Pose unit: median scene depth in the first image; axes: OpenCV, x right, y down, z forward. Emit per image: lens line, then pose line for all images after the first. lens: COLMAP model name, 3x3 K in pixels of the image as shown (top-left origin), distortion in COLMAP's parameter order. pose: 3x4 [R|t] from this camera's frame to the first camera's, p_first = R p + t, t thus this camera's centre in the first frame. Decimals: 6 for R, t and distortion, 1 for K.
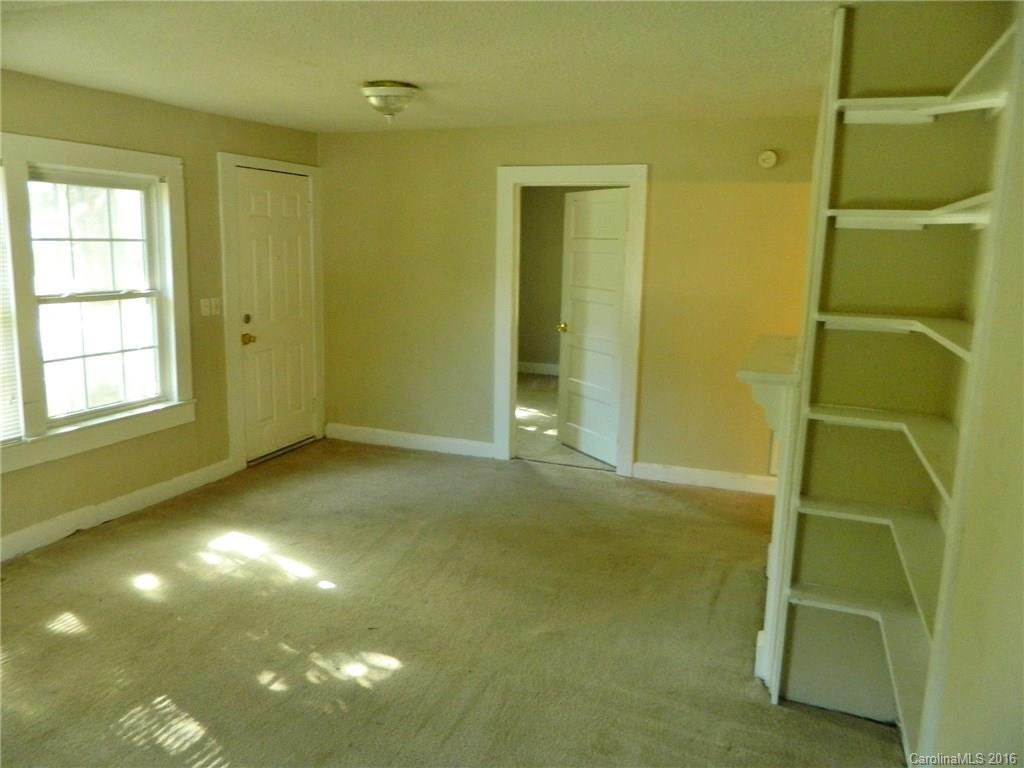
lens RADIAL K [[780.1, 0, 507.2], [0, 780.1, 379.4], [0, 0, 1]] dist [0.040649, 0.003017]
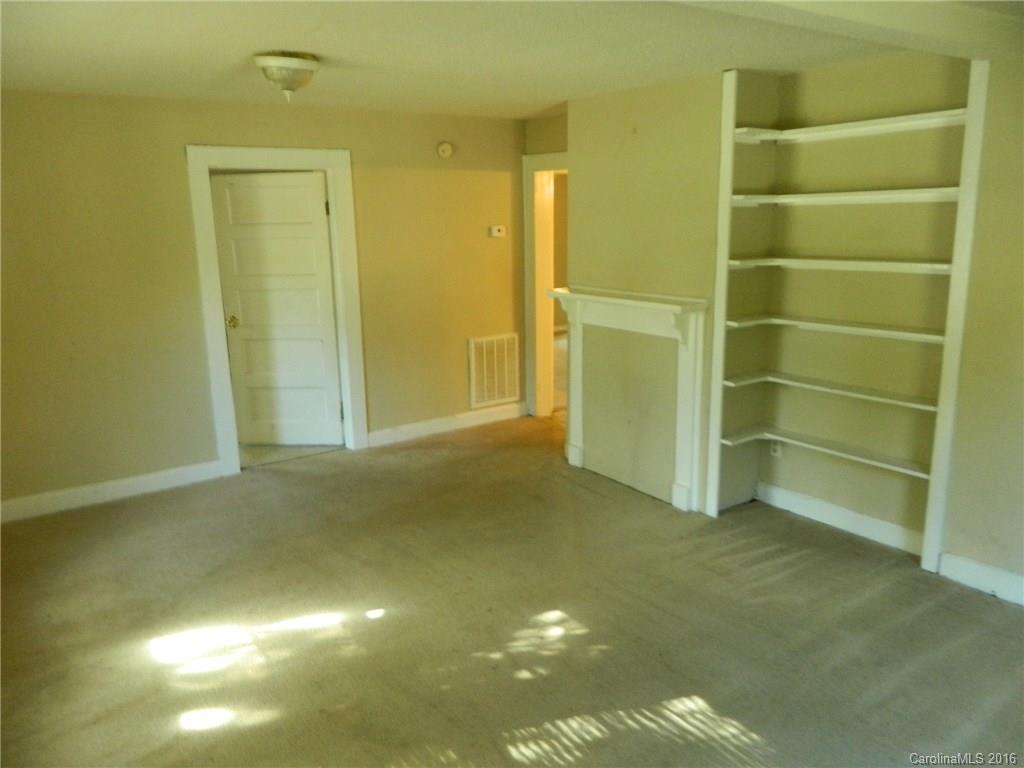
lens RADIAL K [[780.1, 0, 507.2], [0, 780.1, 379.4], [0, 0, 1]] dist [0.040649, 0.003017]
pose [[0.565103, -0.207798, 0.798422, -0.664203], [0.185934, 0.974941, 0.122140, -0.070255], [-0.803795, 0.079432, 0.589579, 0.257781]]
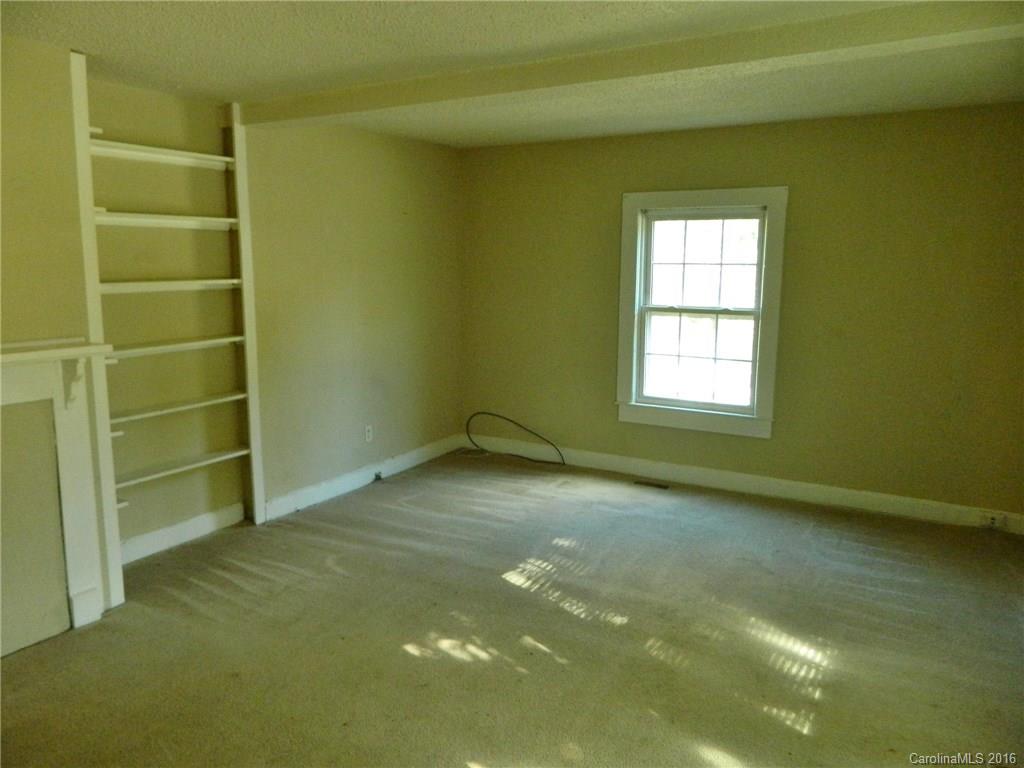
lens RADIAL K [[780.1, 0, 507.2], [0, 780.1, 379.4], [0, 0, 1]] dist [0.040649, 0.003017]
pose [[-0.983145, -0.056078, 0.174017, -0.289074], [0.006972, 0.939607, 0.342183, -0.213907], [-0.182697, 0.337629, -0.923379, 1.209380]]
